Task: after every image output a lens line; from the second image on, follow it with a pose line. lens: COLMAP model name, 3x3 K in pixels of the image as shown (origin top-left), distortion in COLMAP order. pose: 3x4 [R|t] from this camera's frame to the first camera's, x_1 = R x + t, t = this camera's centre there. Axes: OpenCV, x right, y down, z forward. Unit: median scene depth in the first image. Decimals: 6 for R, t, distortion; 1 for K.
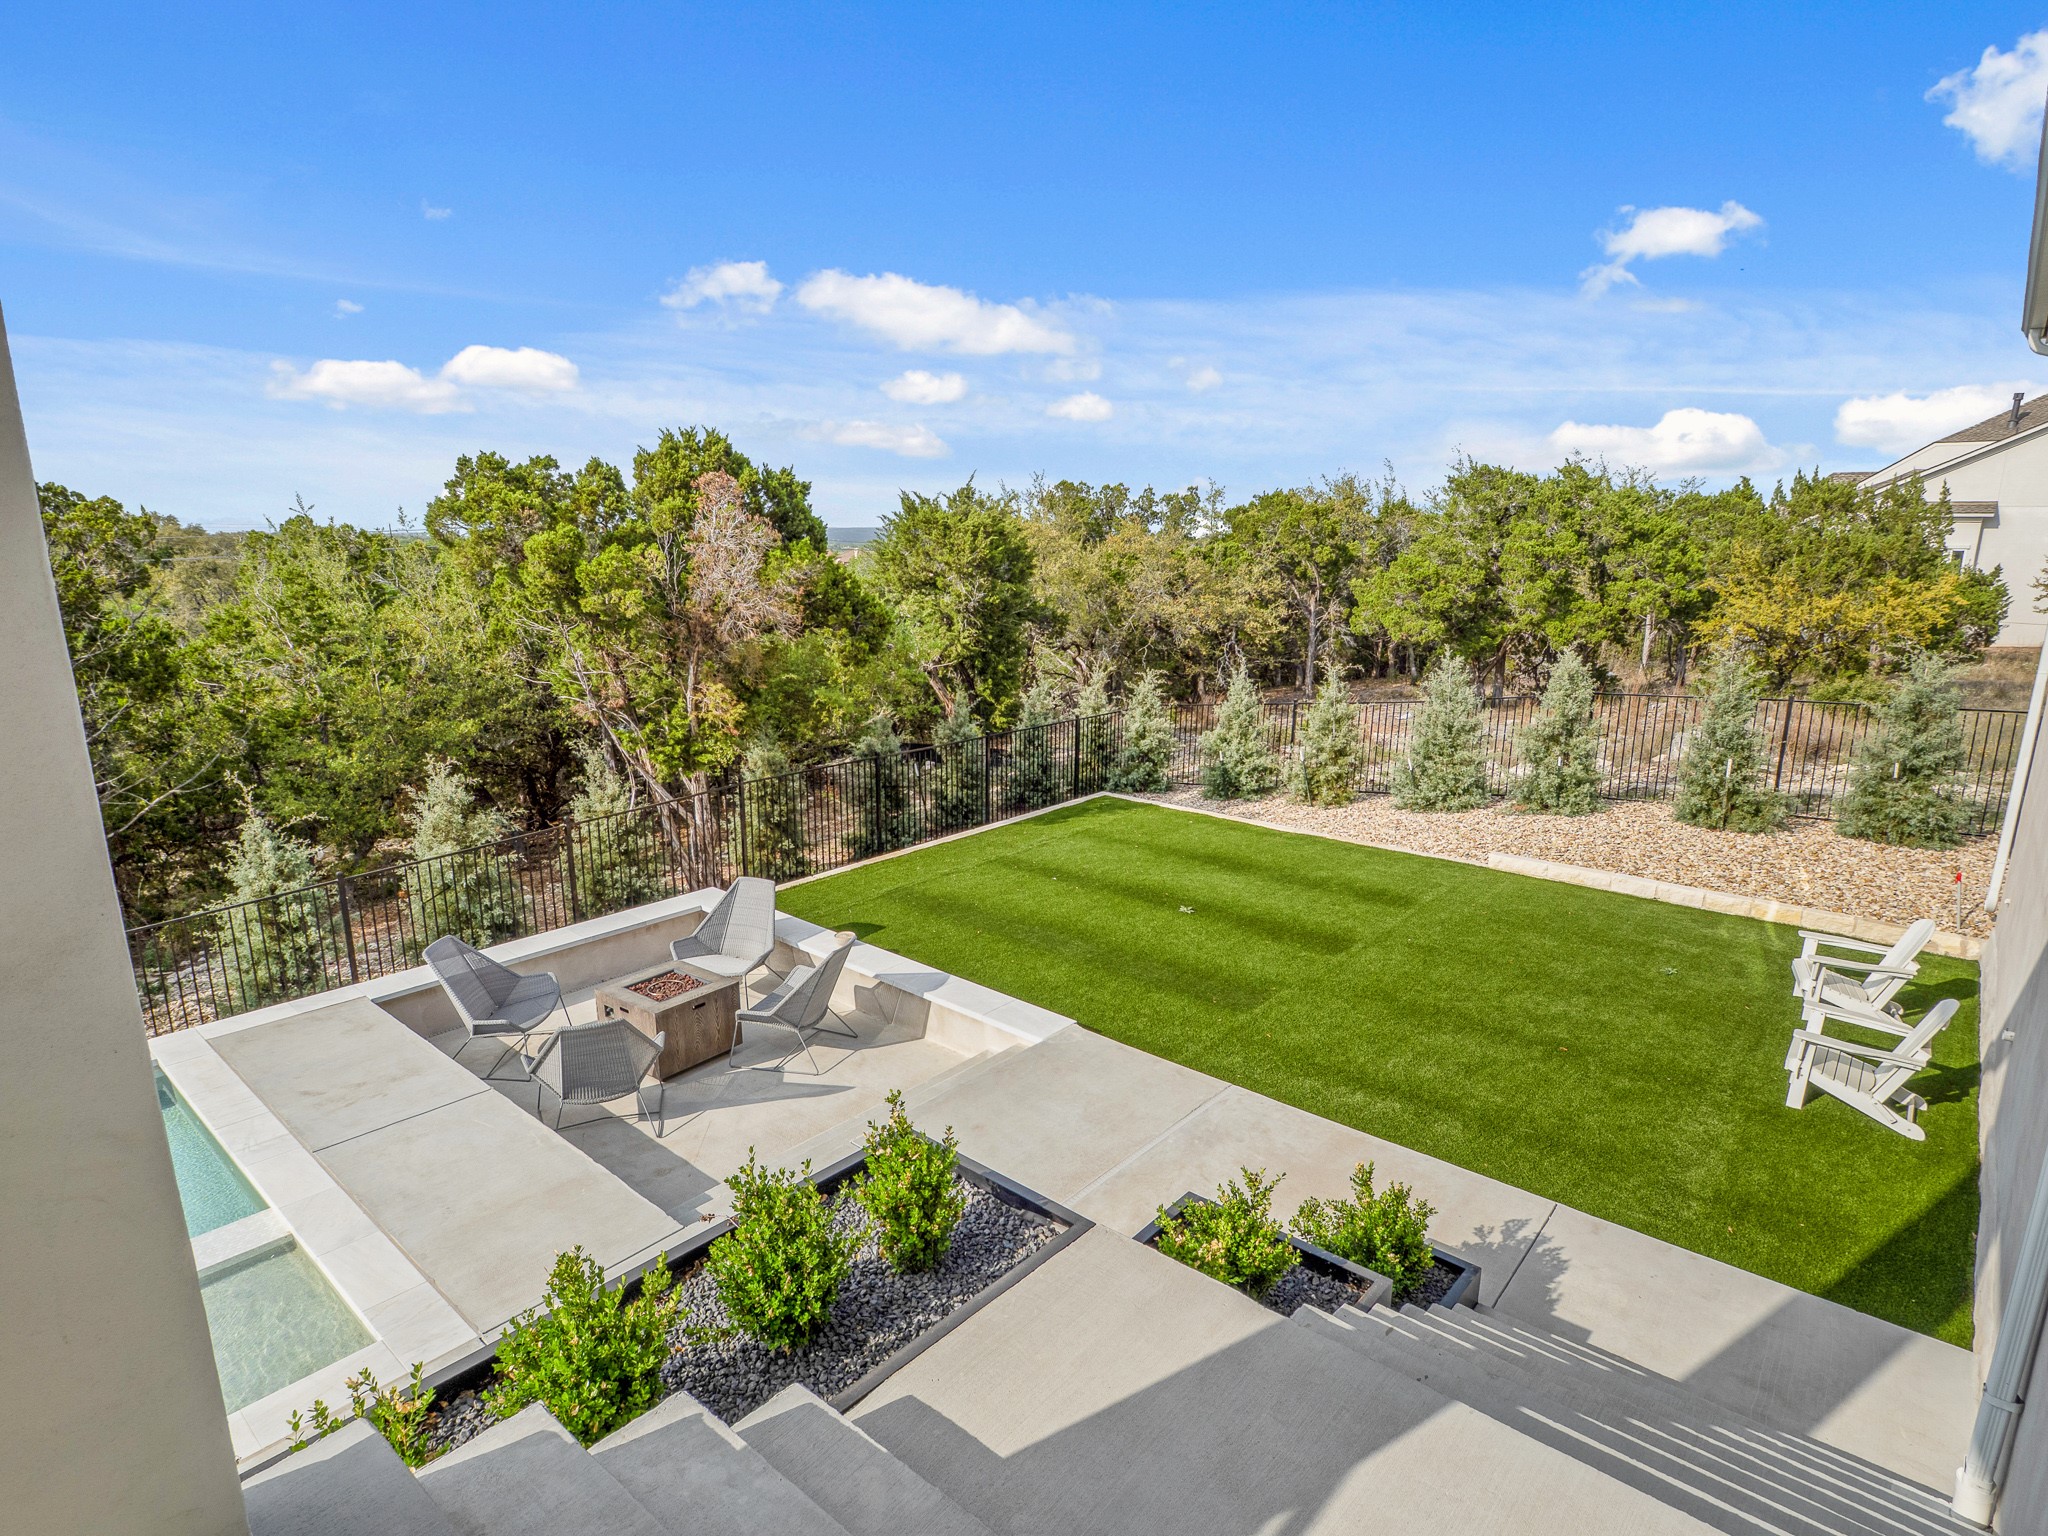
lens RADIAL K [[1129.3, 0, 1022.1], [0, 1129.3, 768.2], [0, 0, 1]] dist [-0.005583, -0.002543]
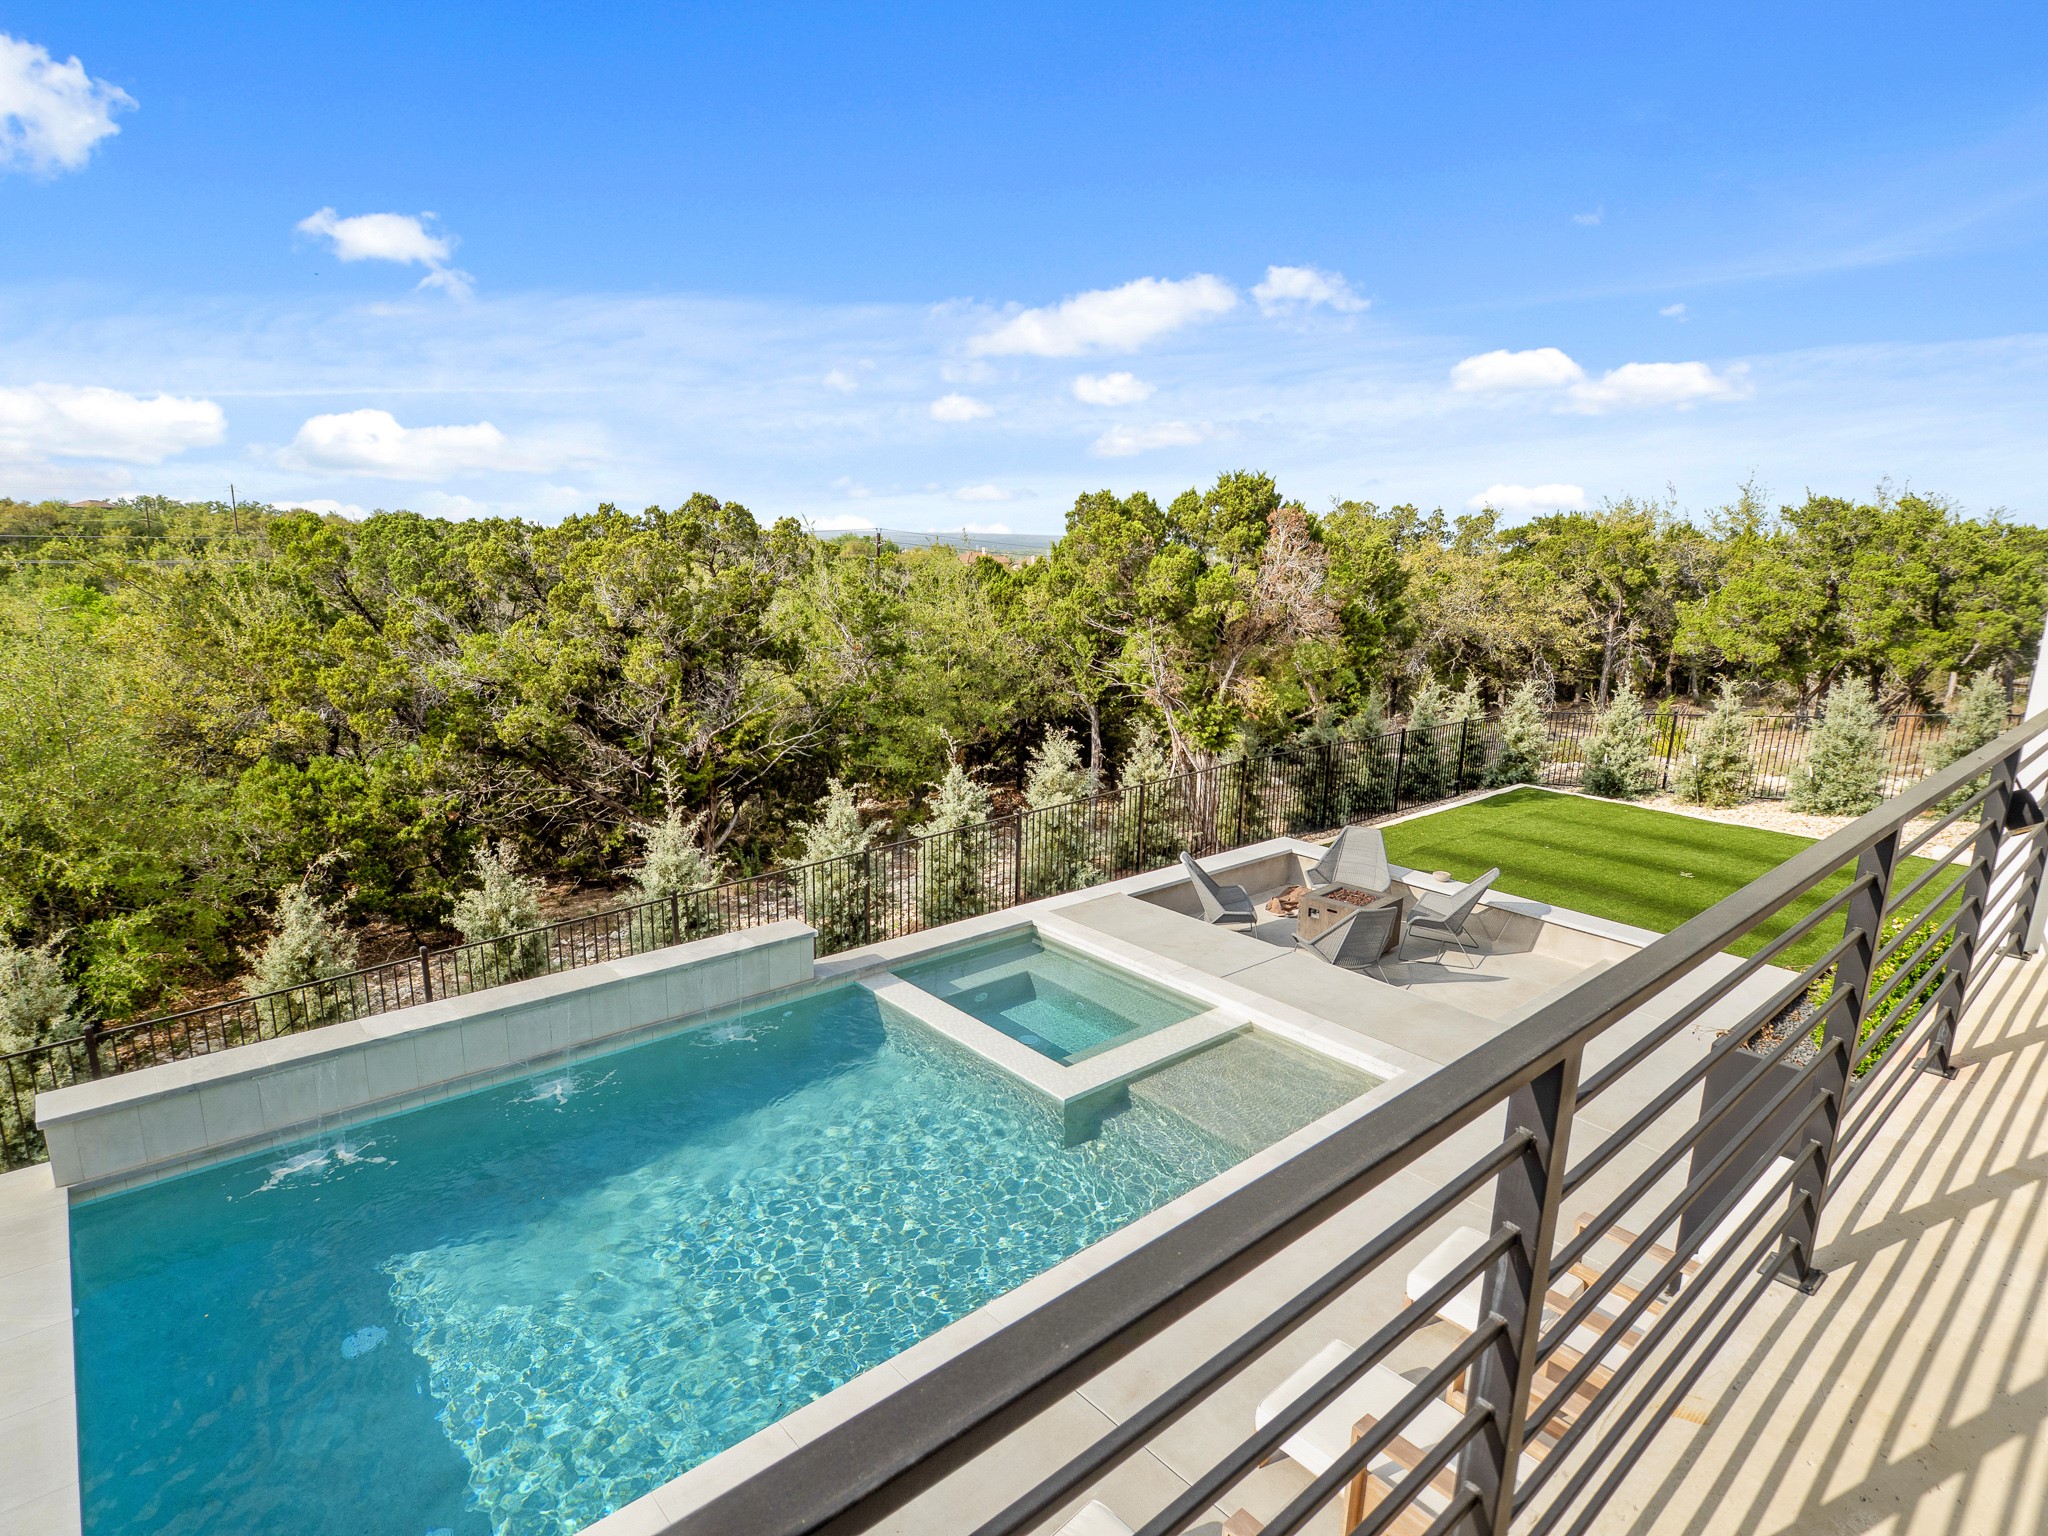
lens RADIAL K [[1129.3, 0, 1026.4], [0, 1129.3, 764.0], [0, 0, 1]] dist [-0.005583, -0.002543]
pose [[0.990464, 0.044422, -0.130417, -0.192307], [-0.045738, 0.998928, -0.007111, 0.022276], [0.129961, 0.013009, 0.991434, -0.141993]]
